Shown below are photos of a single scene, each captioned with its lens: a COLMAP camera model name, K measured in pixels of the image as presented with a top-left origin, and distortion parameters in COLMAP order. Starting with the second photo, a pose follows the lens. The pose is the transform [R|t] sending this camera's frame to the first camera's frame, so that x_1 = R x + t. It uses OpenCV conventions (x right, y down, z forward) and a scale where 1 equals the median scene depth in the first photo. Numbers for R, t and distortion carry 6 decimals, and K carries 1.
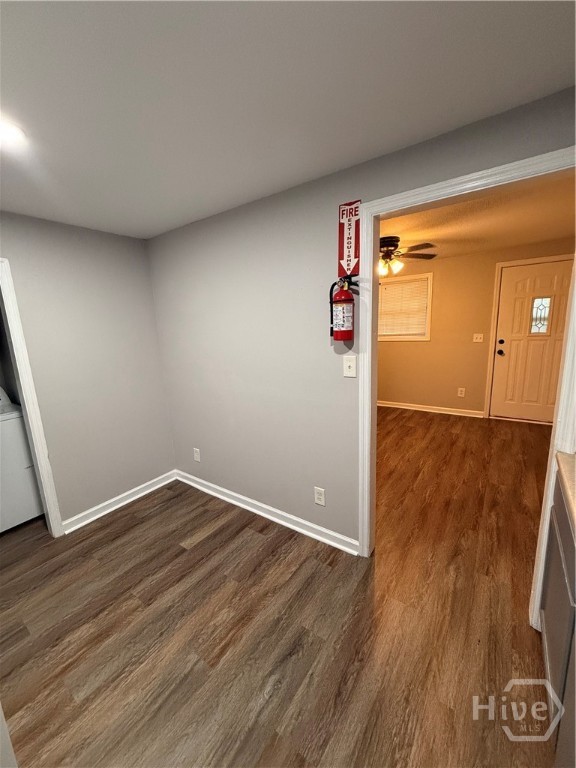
lens RADIAL K [[307.2, 0, 287.8], [0, 307.2, 382.7], [0, 0, 1]] dist [0.001237, 0.000587]
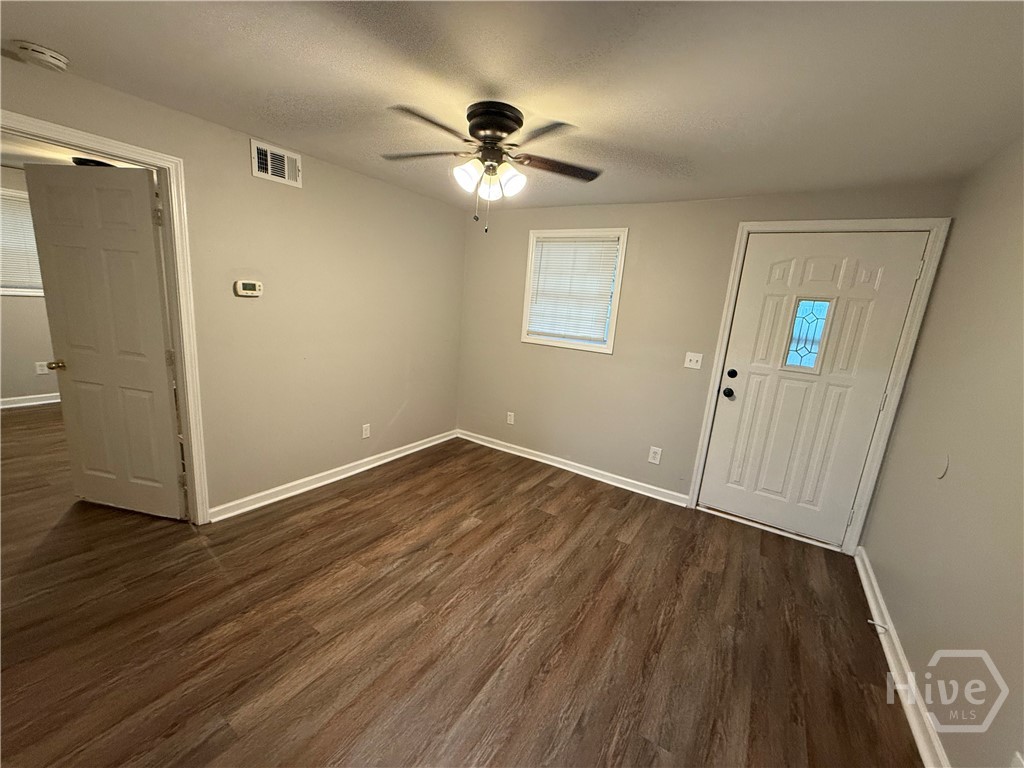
lens RADIAL K [[409.6, 0, 510.5], [0, 409.6, 384.4], [0, 0, 1]] dist [0.001237, 0.000587]
pose [[0.990946, 0.112618, 0.073094, 0.276721], [-0.113564, 0.993491, 0.008906, -0.080287], [-0.071615, -0.017126, 0.997285, 0.335610]]
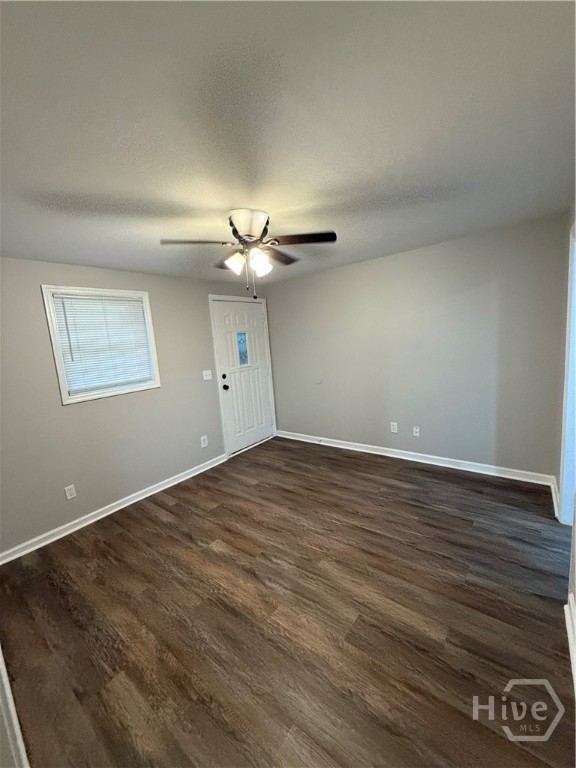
lens RADIAL K [[307.2, 0, 287.5], [0, 307.2, 381.2], [0, 0, 1]] dist [0.001237, 0.000587]
pose [[0.052122, -0.093821, 0.994224, -0.260412], [0.267812, 0.960422, 0.076591, -0.145254], [-0.962060, 0.262273, 0.075186, 0.774823]]
